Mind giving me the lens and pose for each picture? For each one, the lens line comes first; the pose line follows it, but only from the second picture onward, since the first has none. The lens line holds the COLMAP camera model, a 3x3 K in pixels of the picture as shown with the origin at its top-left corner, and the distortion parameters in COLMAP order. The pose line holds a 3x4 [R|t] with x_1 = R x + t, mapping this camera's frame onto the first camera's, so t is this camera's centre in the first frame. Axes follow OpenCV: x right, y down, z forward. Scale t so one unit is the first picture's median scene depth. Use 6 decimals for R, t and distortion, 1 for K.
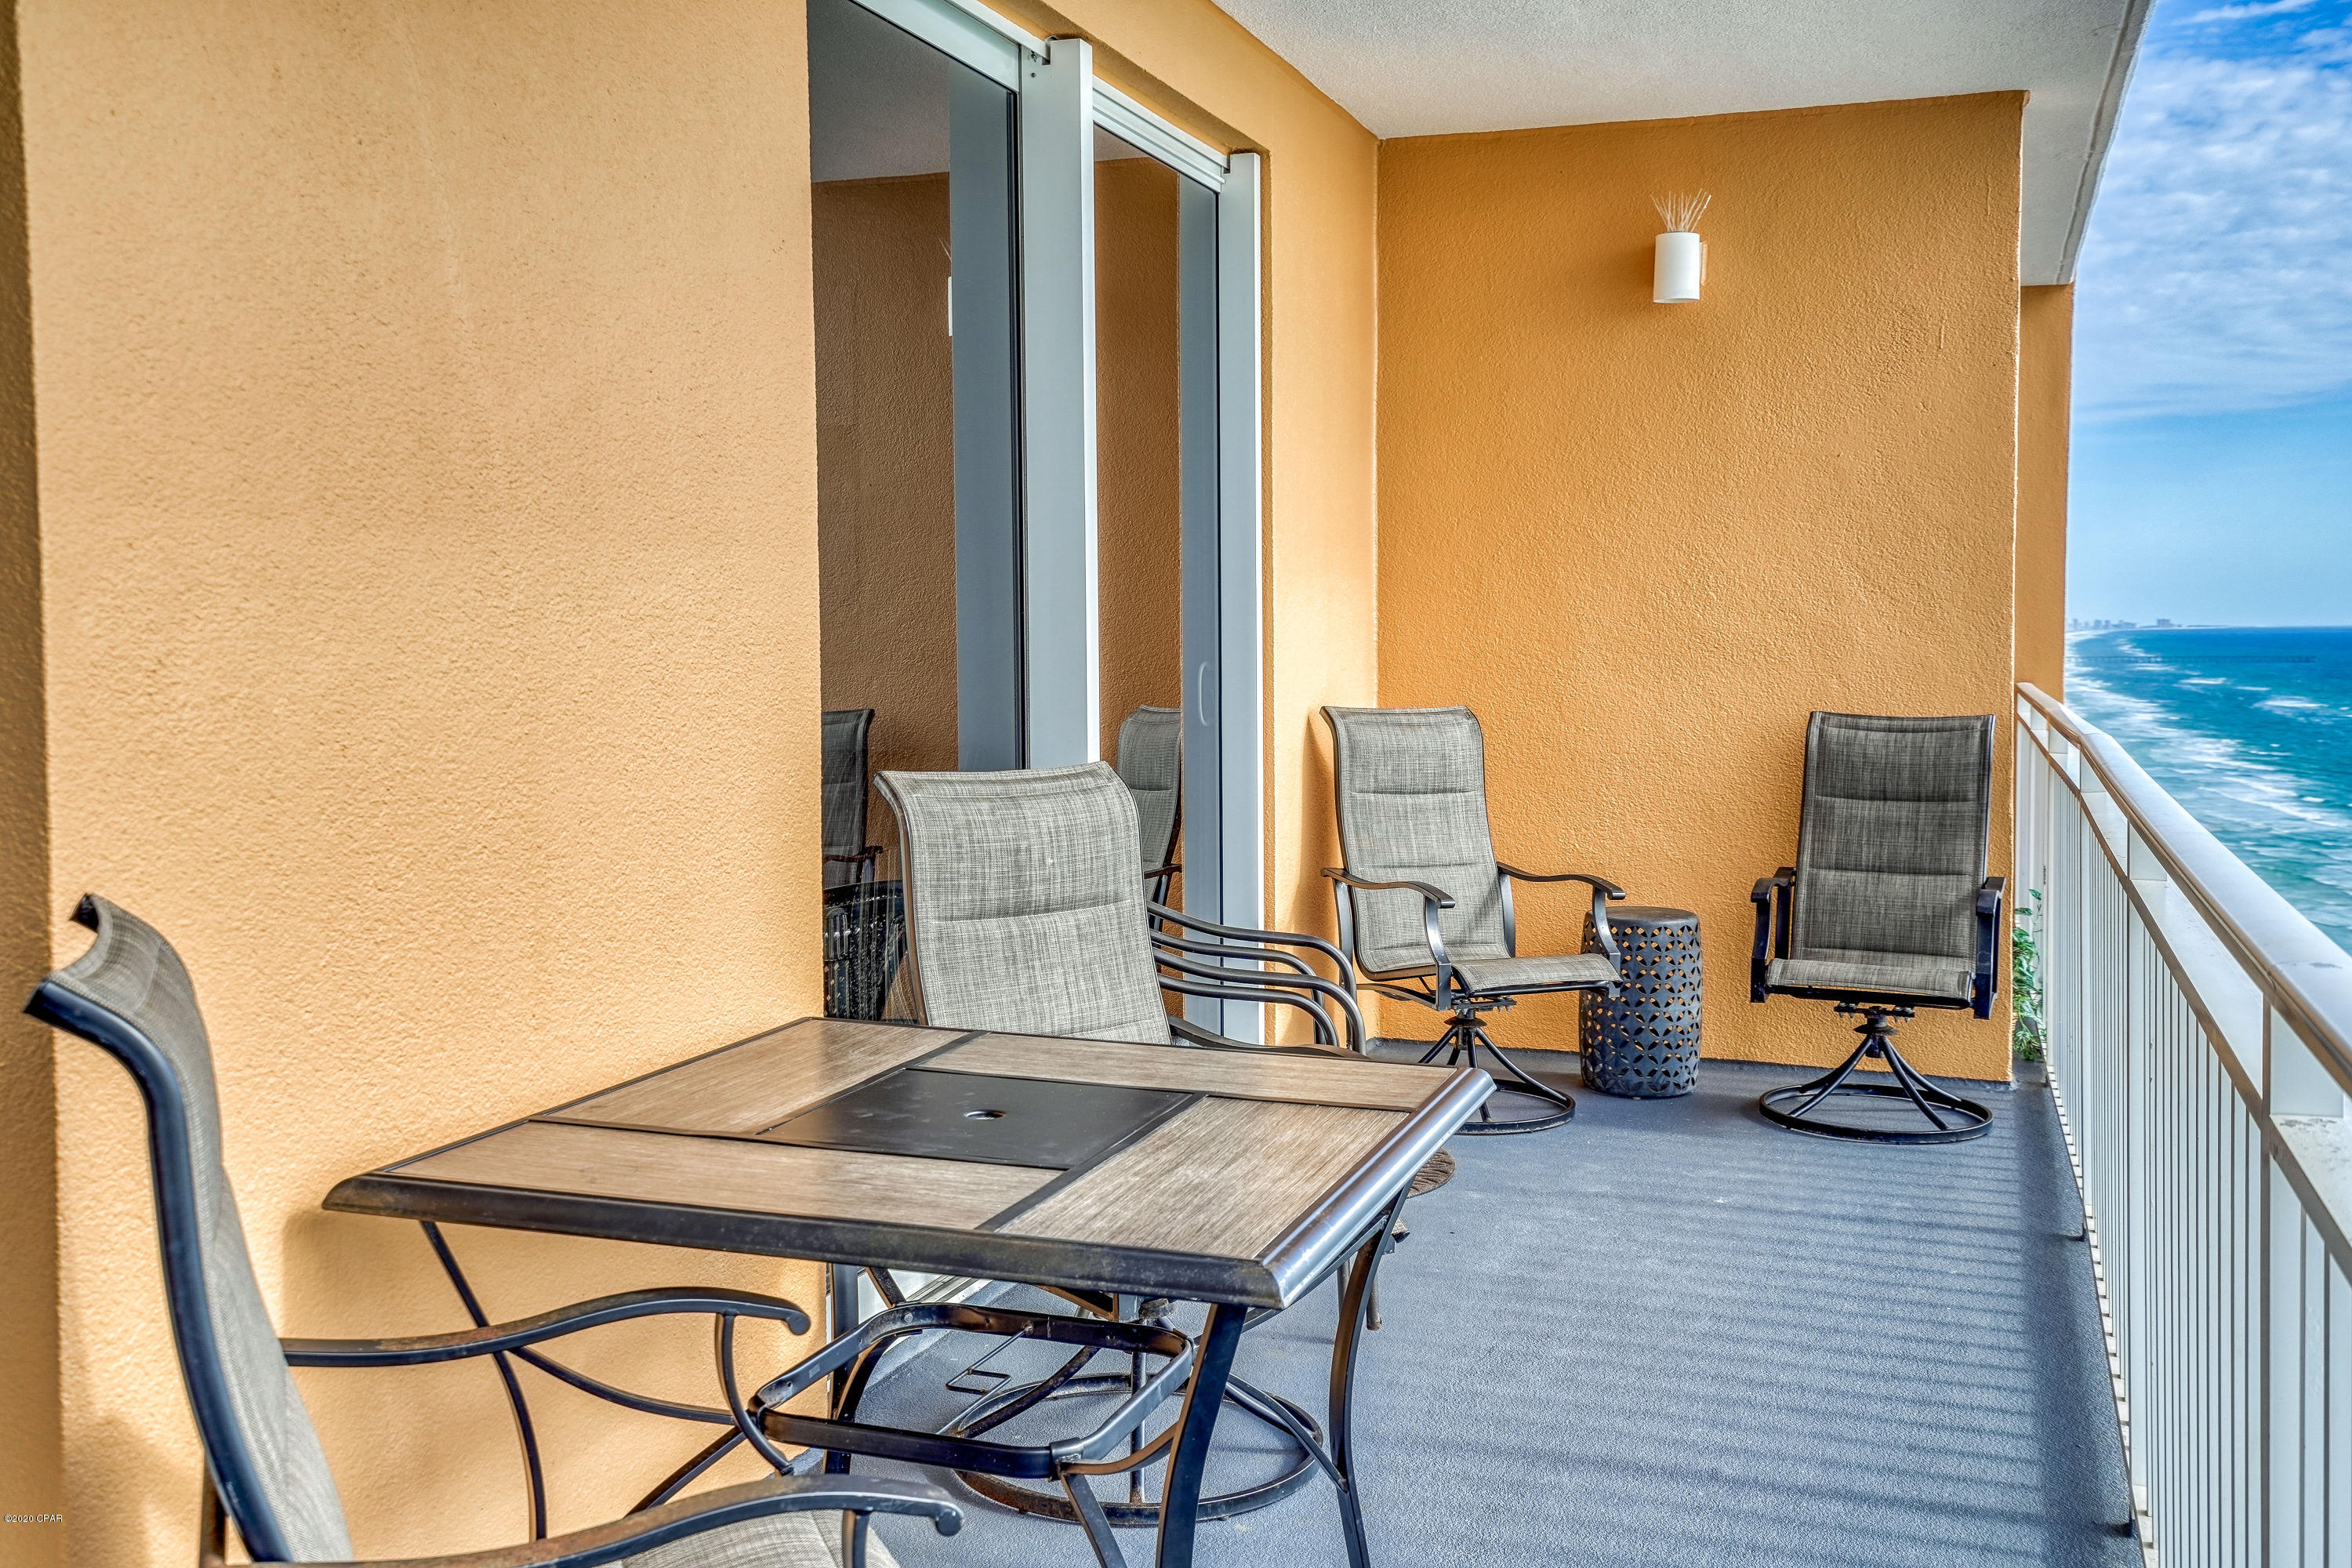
lens RADIAL K [[2278.8, 0, 1177.4], [0, 2278.8, 763.1], [0, 0, 1]] dist [0.034720, 0.022894]
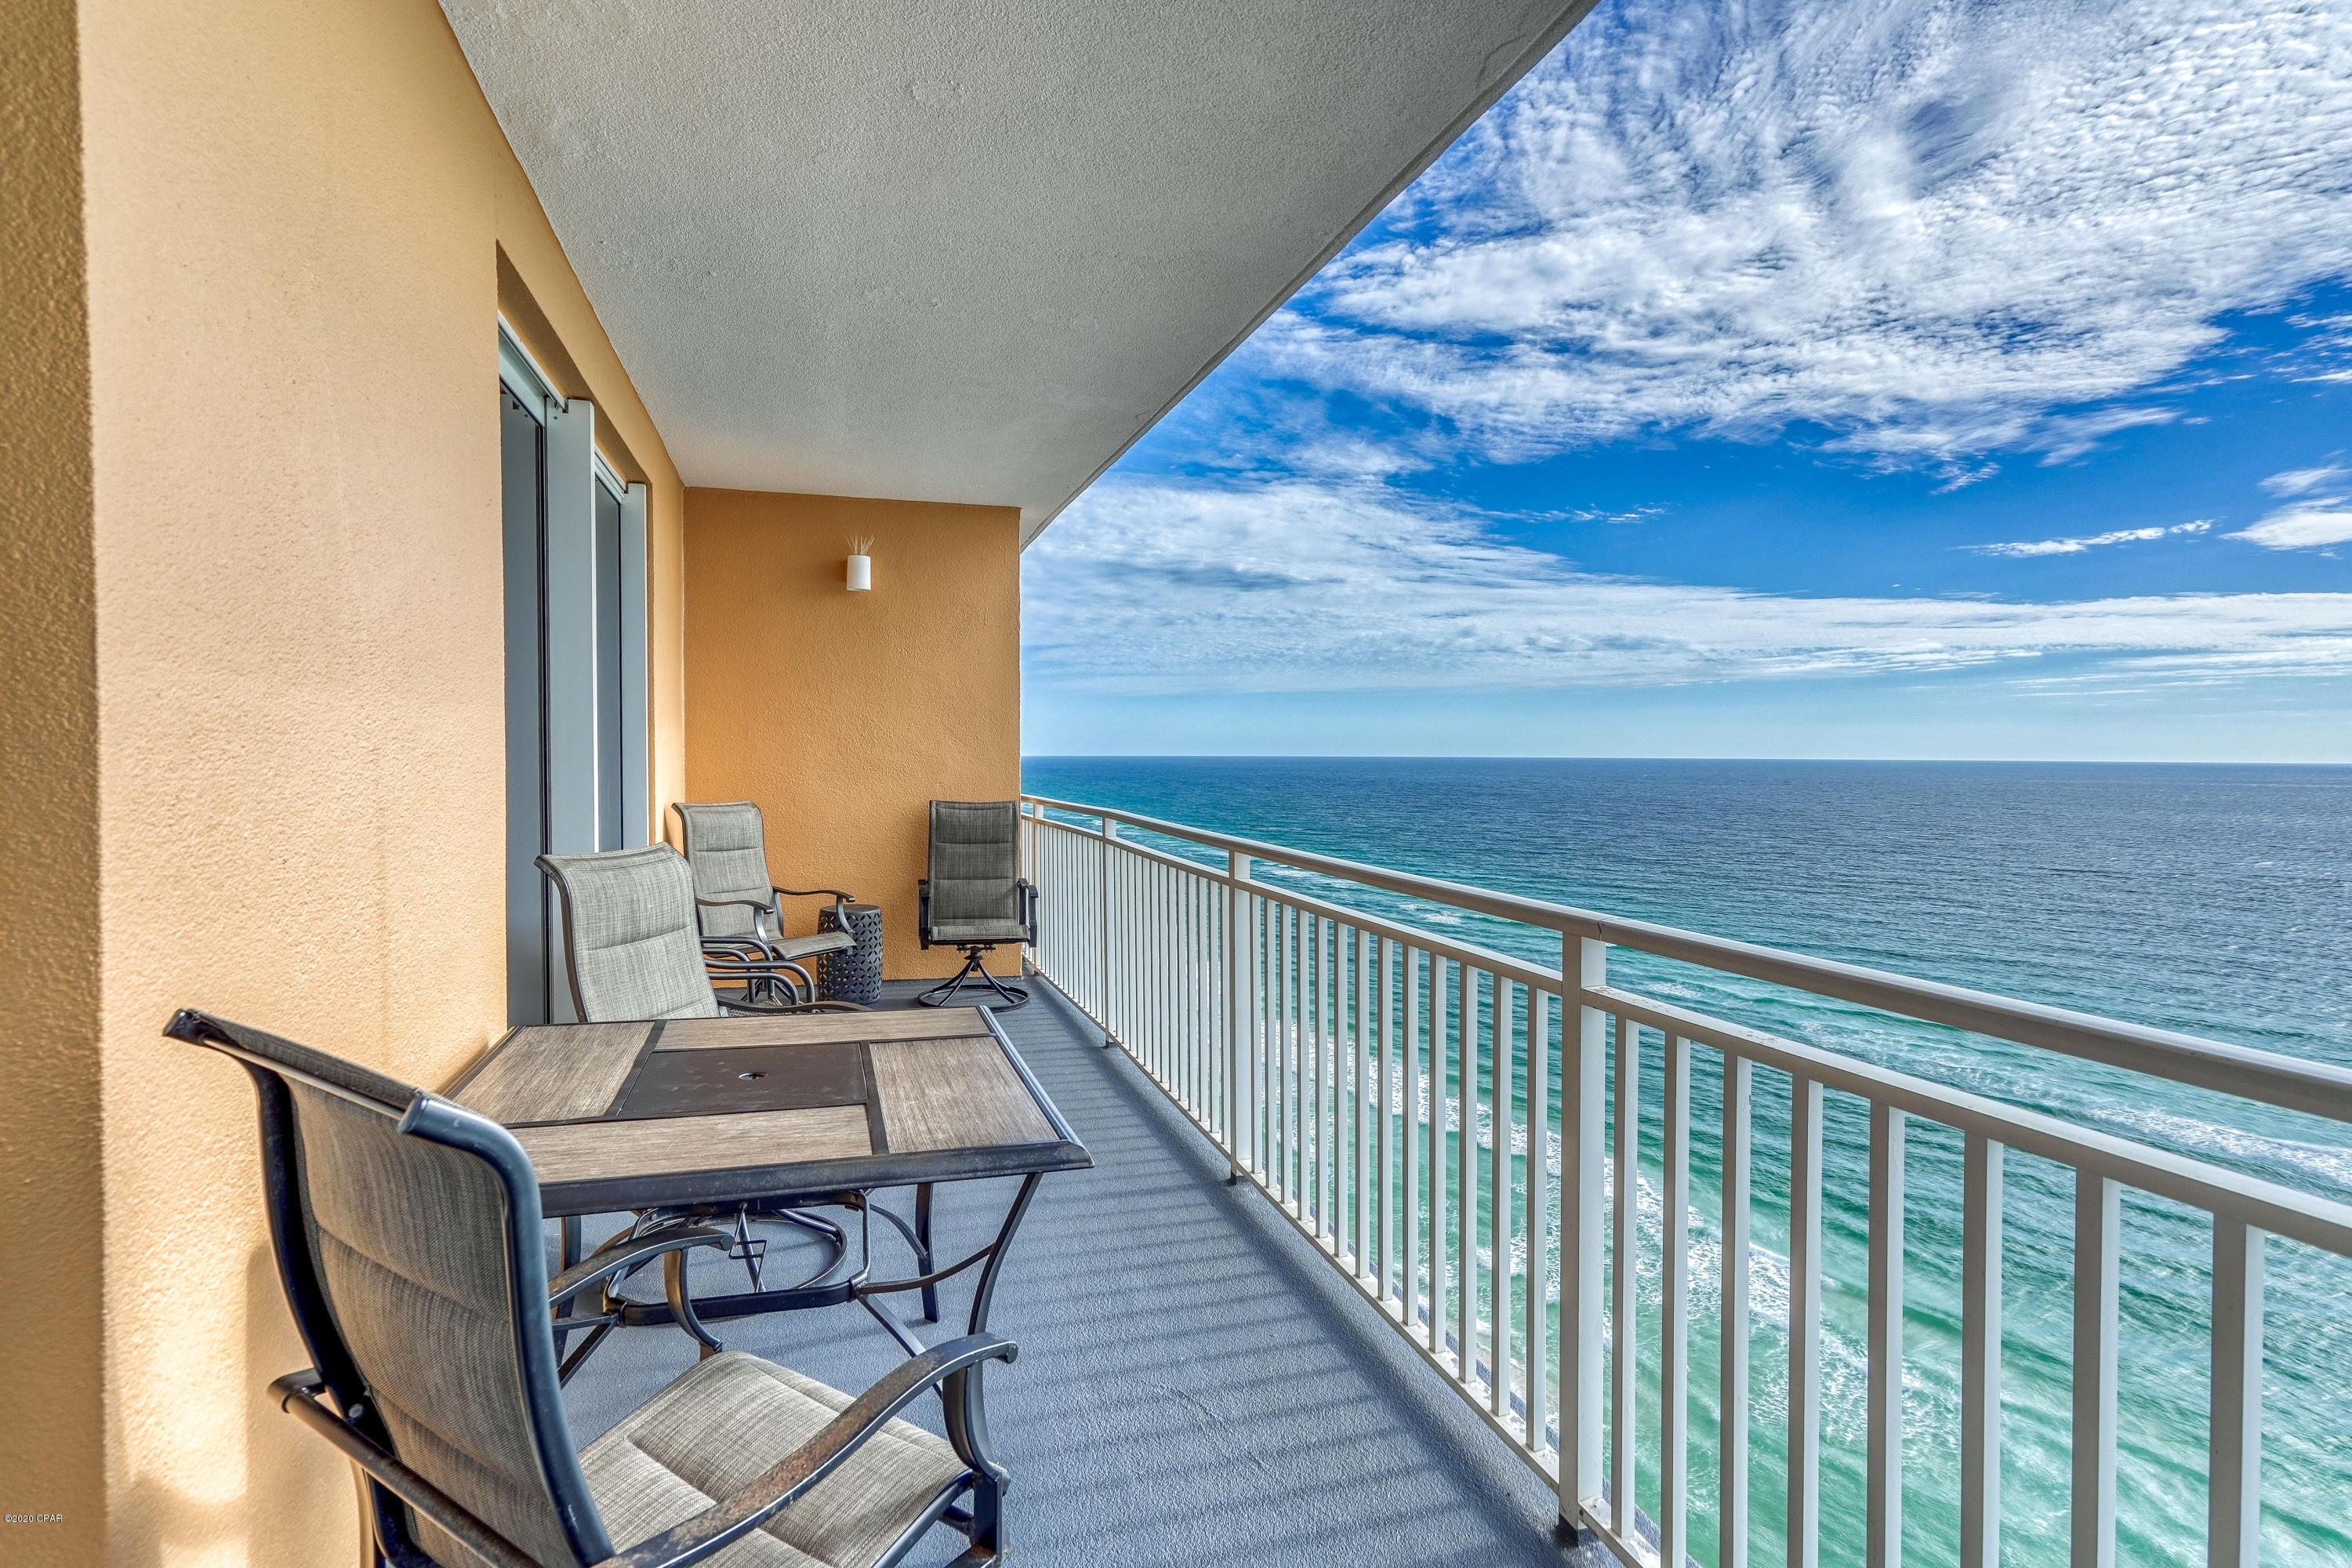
lens RADIAL K [[1117.6, 0, 1157.7], [0, 1117.6, 780.3], [0, 0, 1]] dist [0.004068, 0.000520]
pose [[0.825564, -0.007676, 0.564256, -0.208556], [0.028552, 0.999195, -0.028181, -0.013248], [-0.563585, 0.039376, 0.825119, 0.153033]]
